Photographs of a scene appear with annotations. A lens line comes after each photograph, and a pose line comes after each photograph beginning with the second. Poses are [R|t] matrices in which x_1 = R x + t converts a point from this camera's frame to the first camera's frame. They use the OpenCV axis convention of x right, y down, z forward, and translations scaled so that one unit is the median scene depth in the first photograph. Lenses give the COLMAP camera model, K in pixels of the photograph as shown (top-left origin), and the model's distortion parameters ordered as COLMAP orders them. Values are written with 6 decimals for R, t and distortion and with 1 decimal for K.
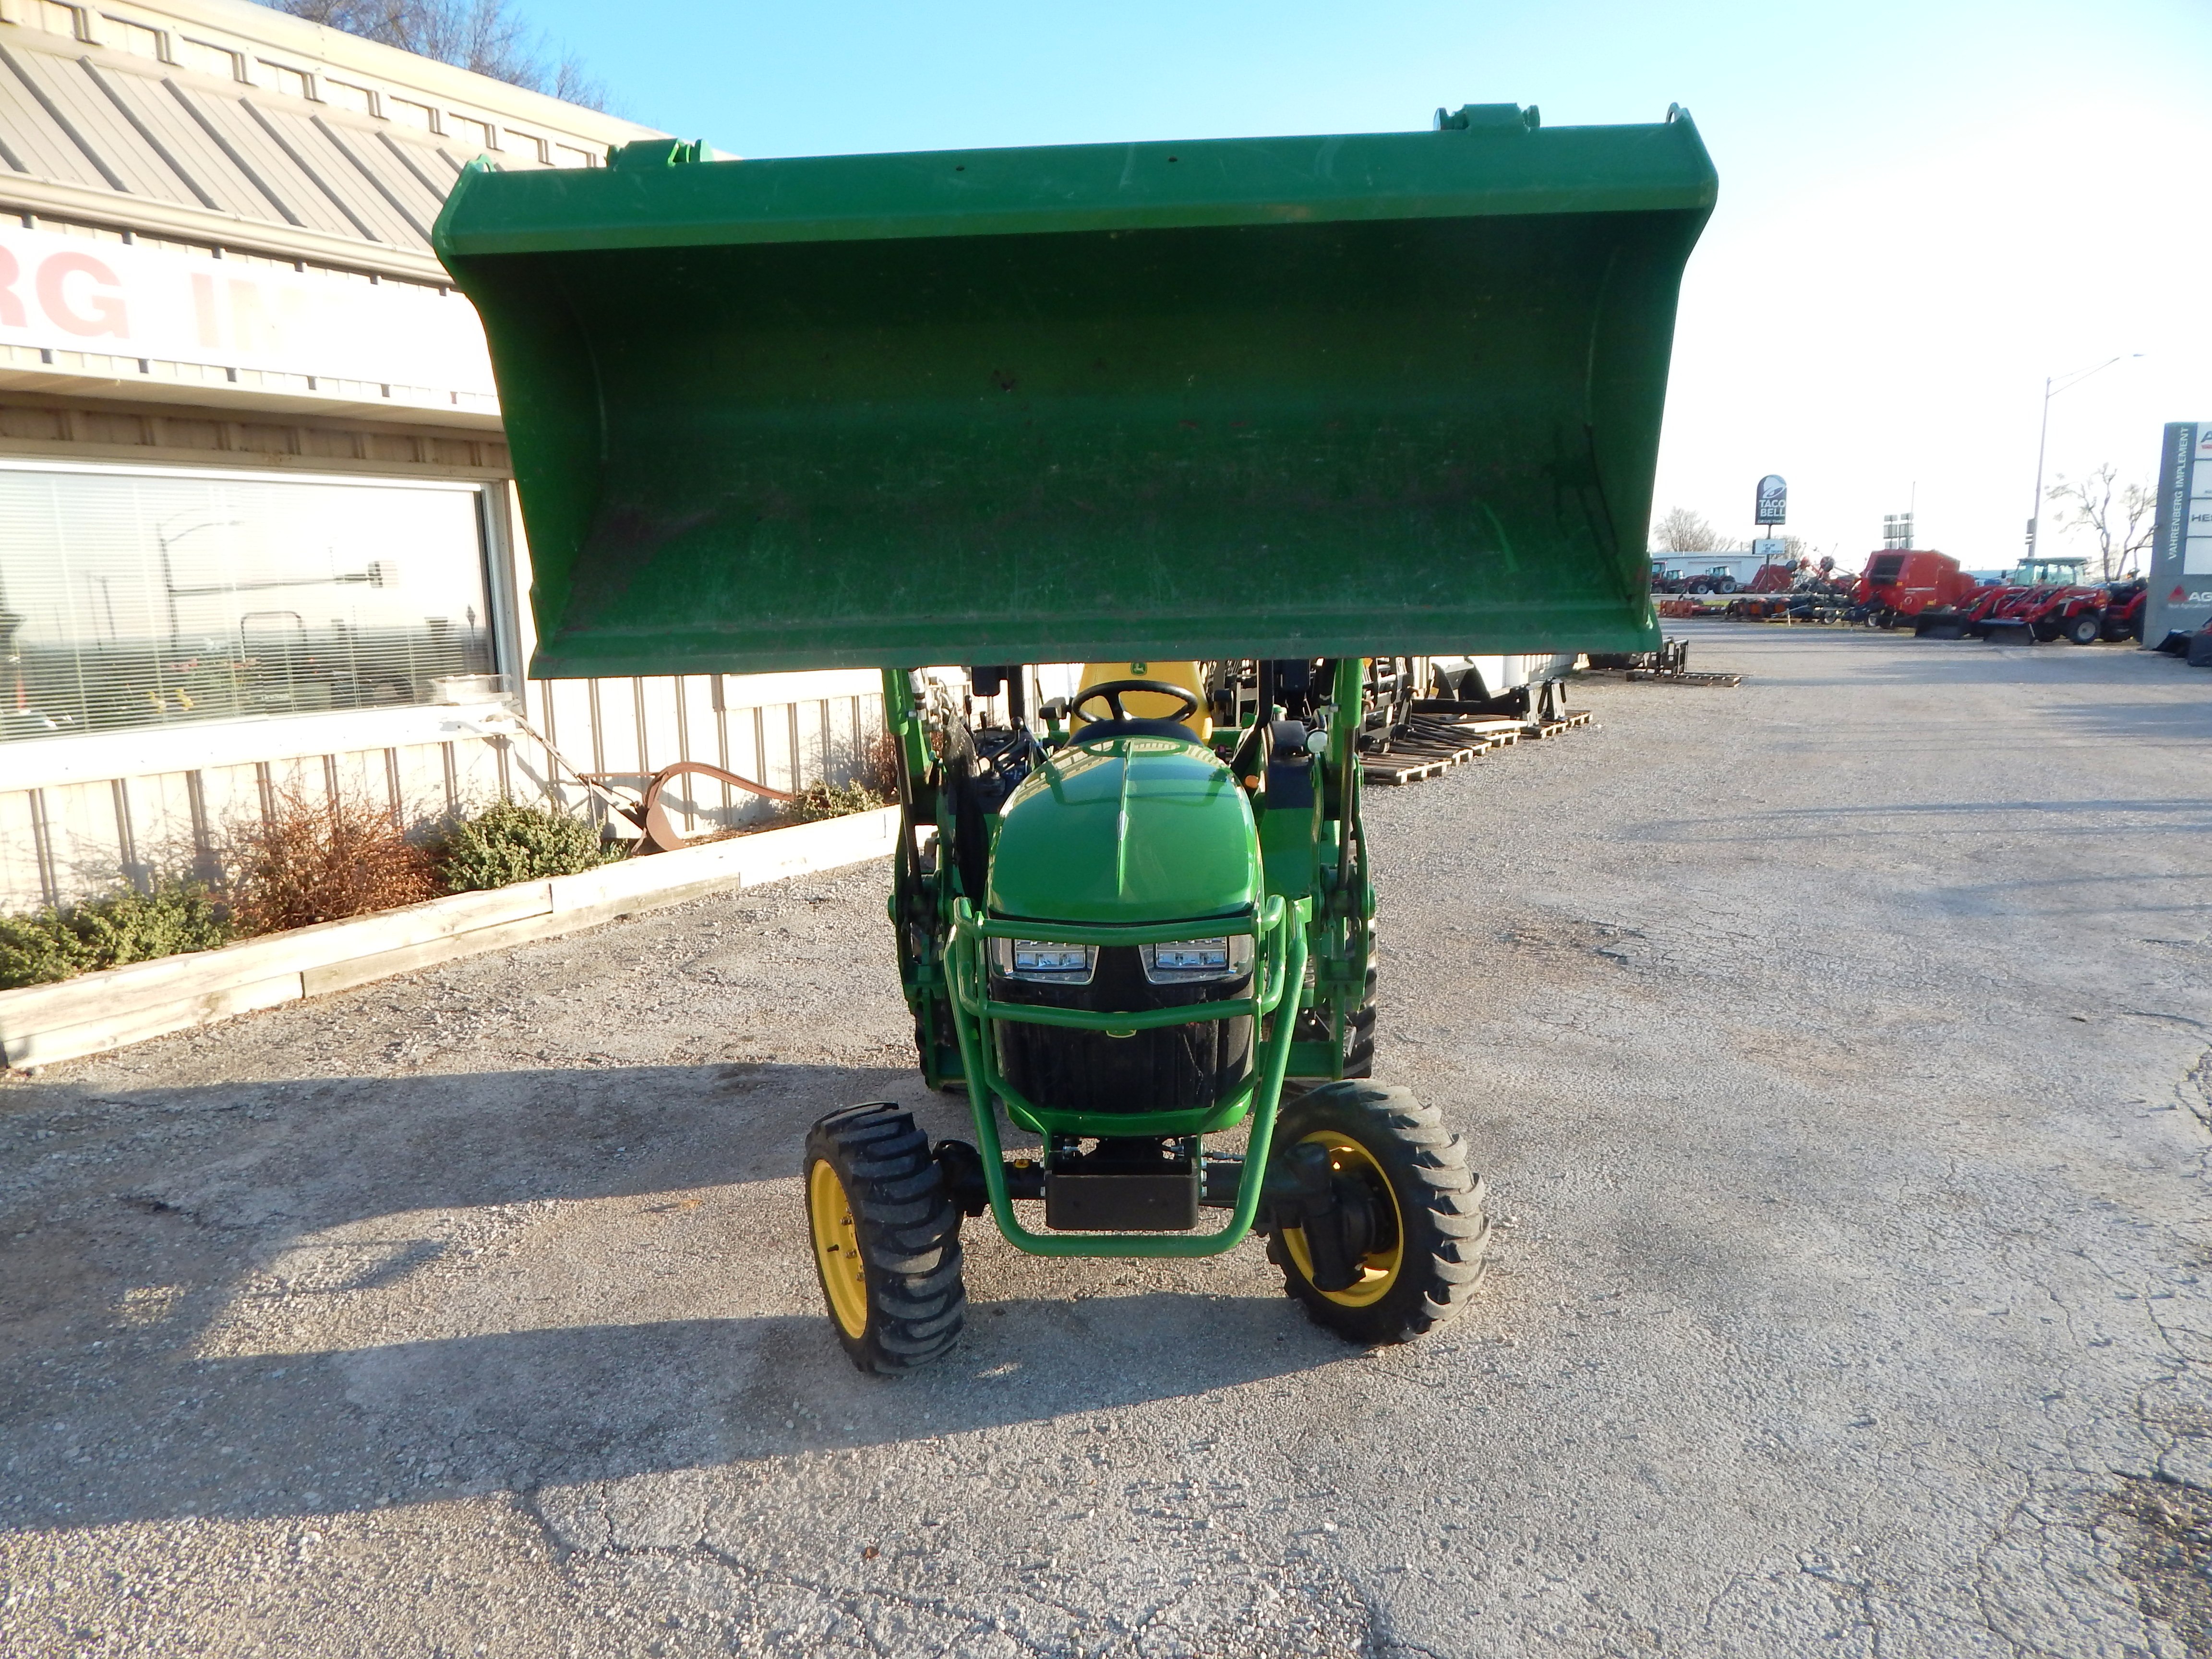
lens RADIAL K [[1443.5, 0, 1108.7], [0, 1443.5, 818.0], [0, 0, 1]] dist [0.000764, -0.011424]
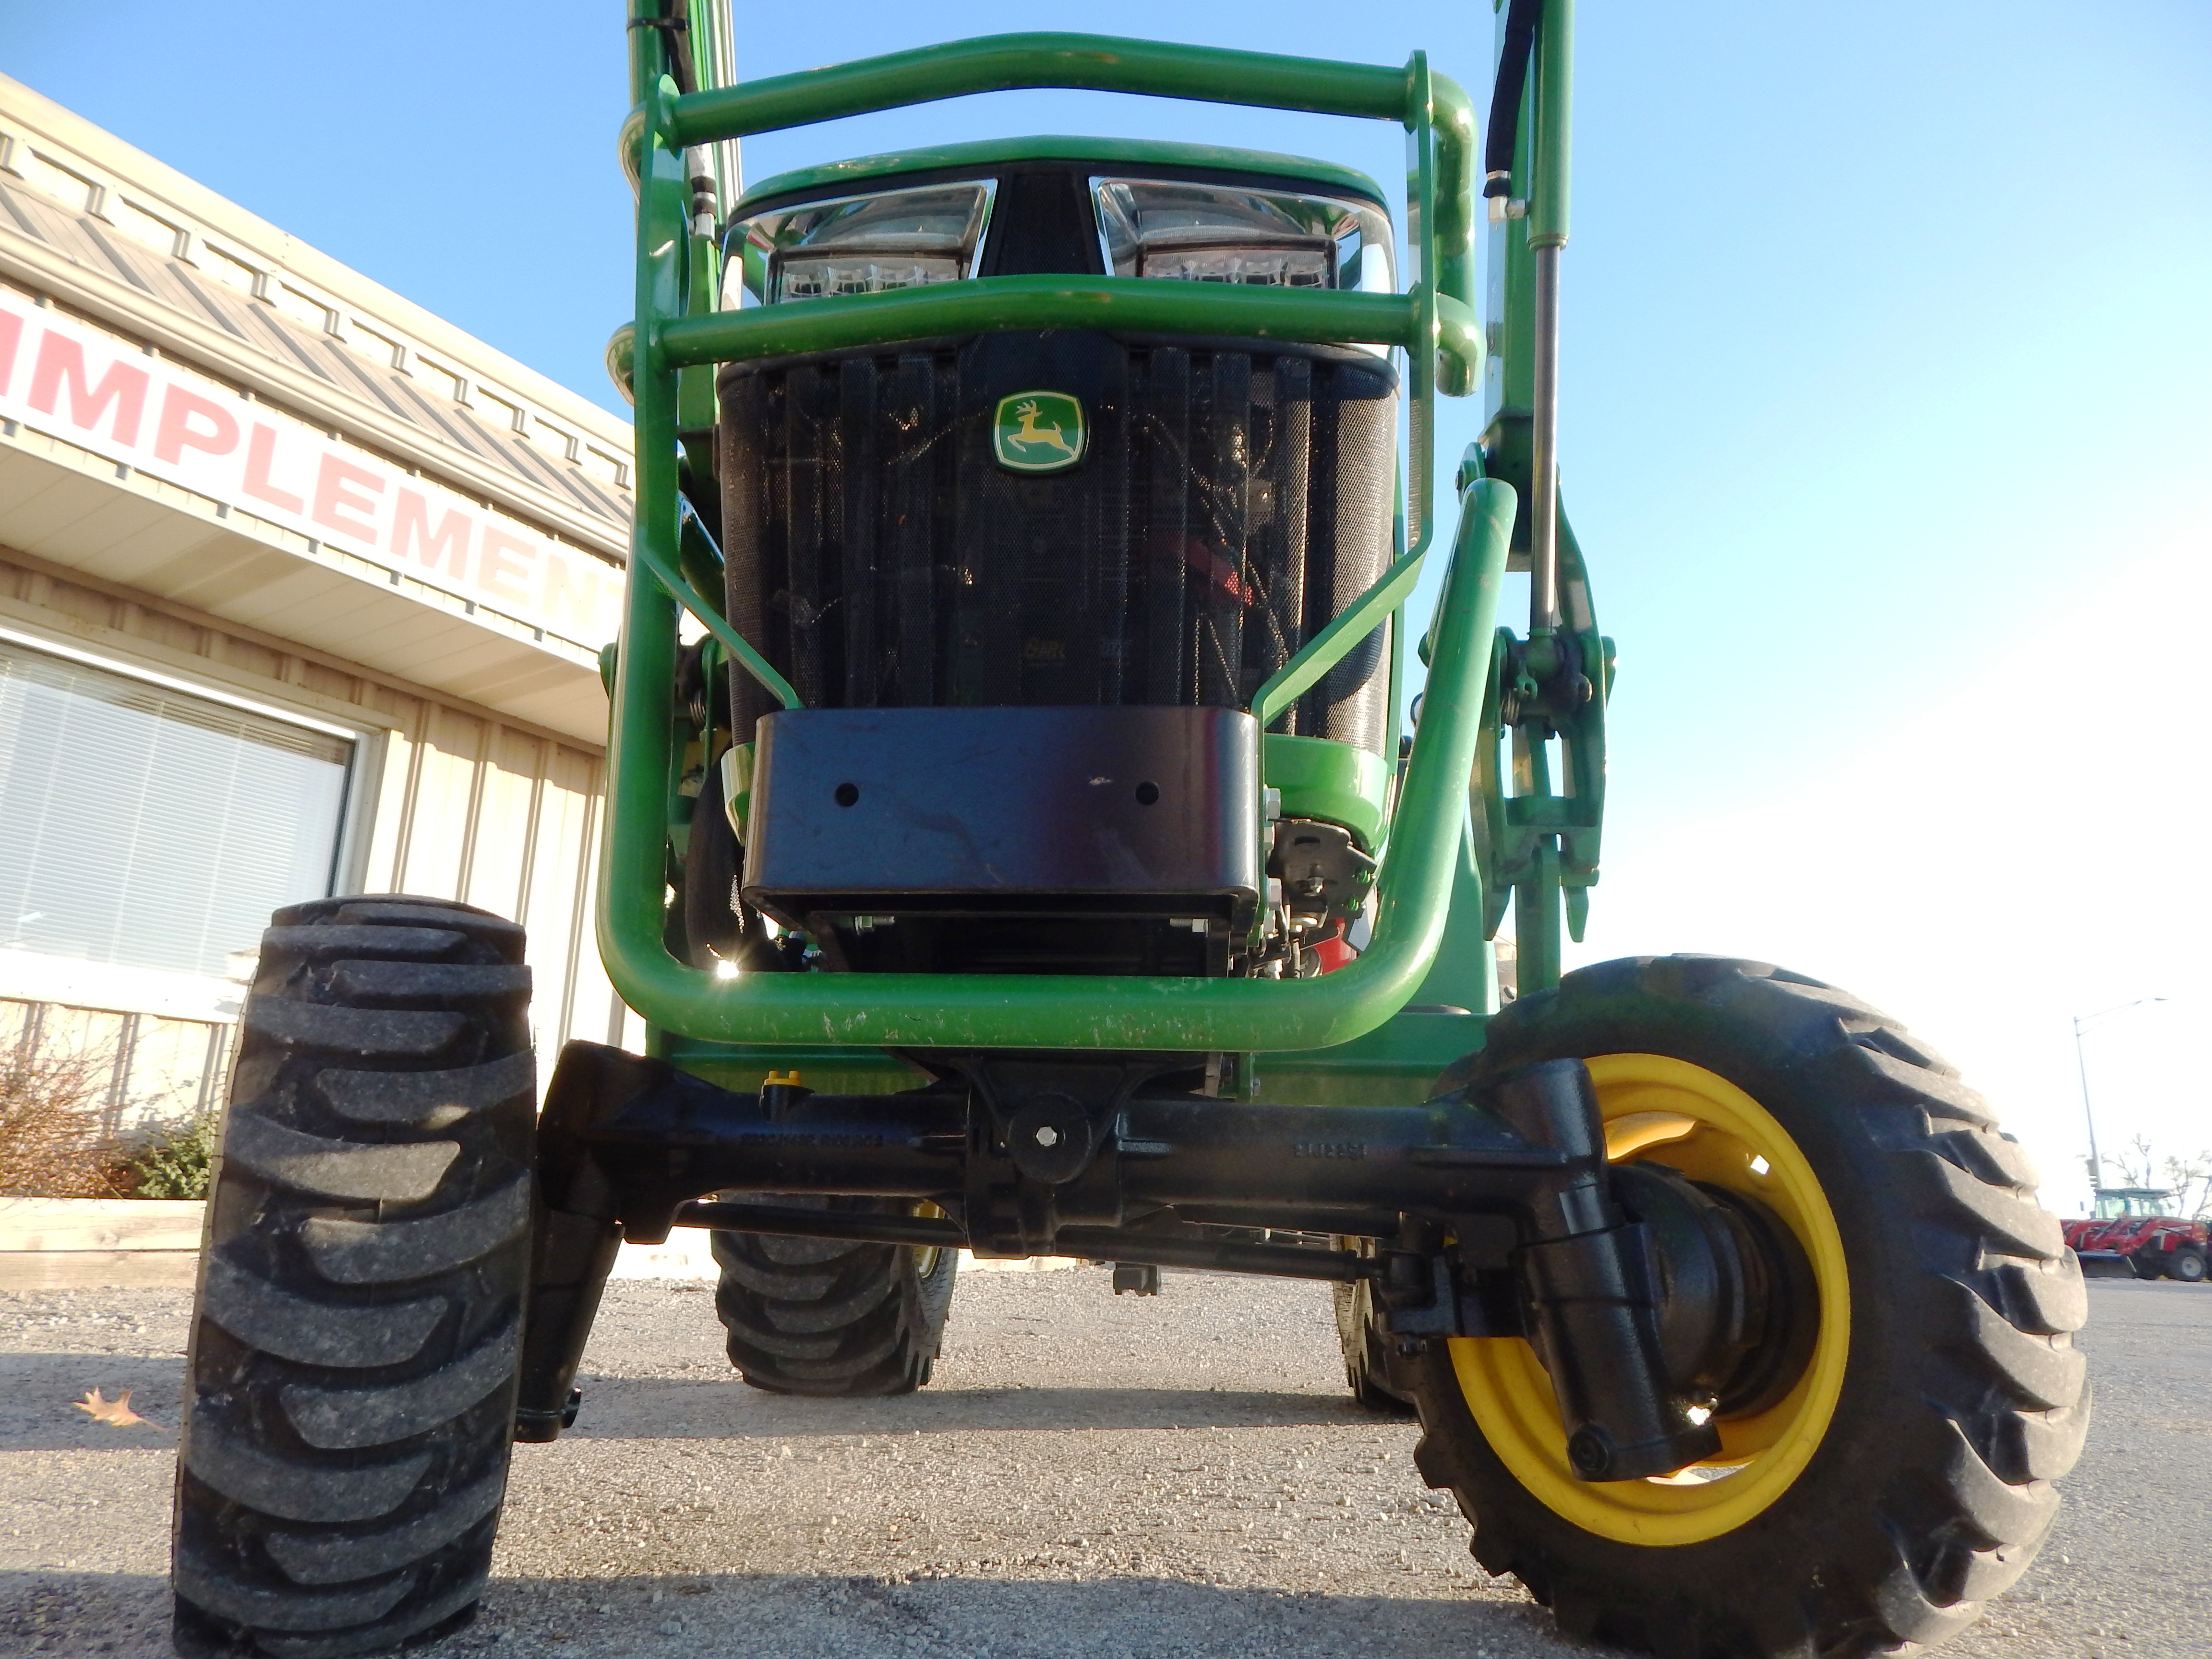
lens RADIAL K [[1449.5, 0, 1103.0], [0, 1449.5, 815.3], [0, 0, 1]] dist [0.012267, -0.022039]
pose [[0.999087, 0.036297, -0.022510, 0.016488], [-0.042402, 0.906200, -0.420718, 0.176646], [0.005128, 0.421288, 0.906912, 0.328276]]
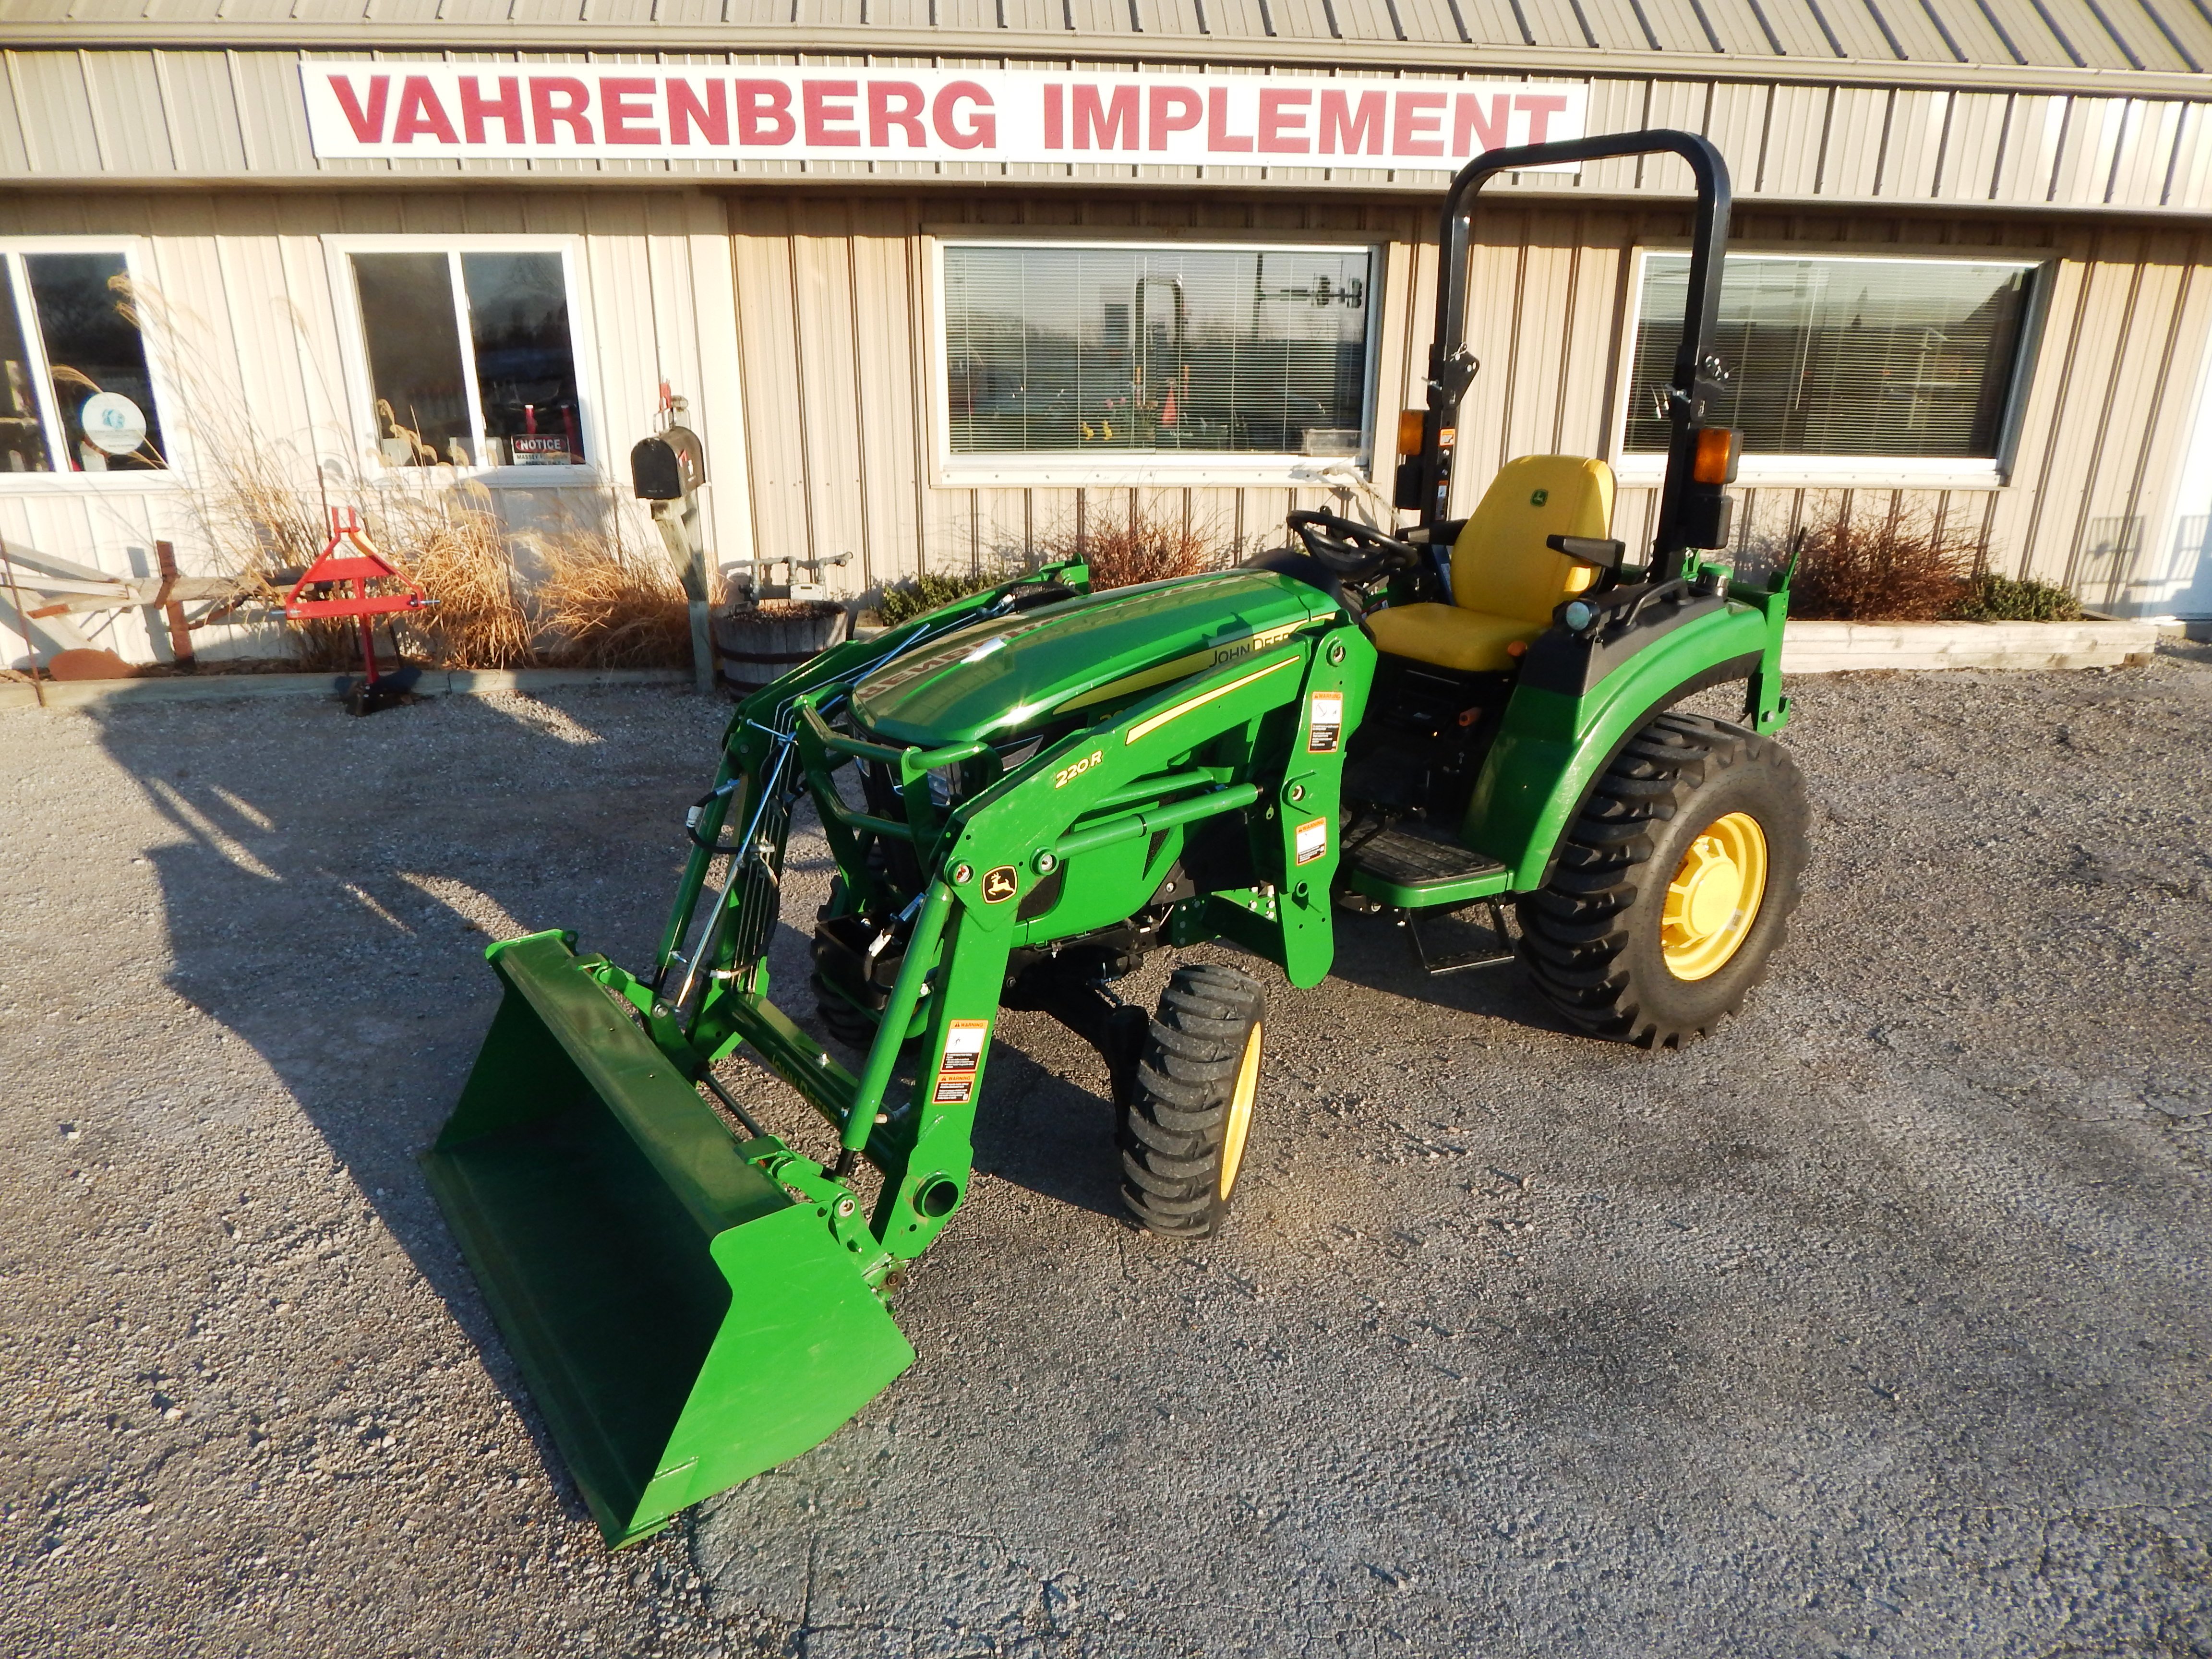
lens RADIAL K [[1449.5, 0, 1103.0], [0, 1449.5, 815.3], [0, 0, 1]] dist [0.012267, -0.022039]
pose [[0.610261, 0.288395, -0.737841, 0.439884], [-0.151826, 0.956695, 0.248362, -0.081625], [0.777515, -0.039542, 0.627620, 0.193755]]
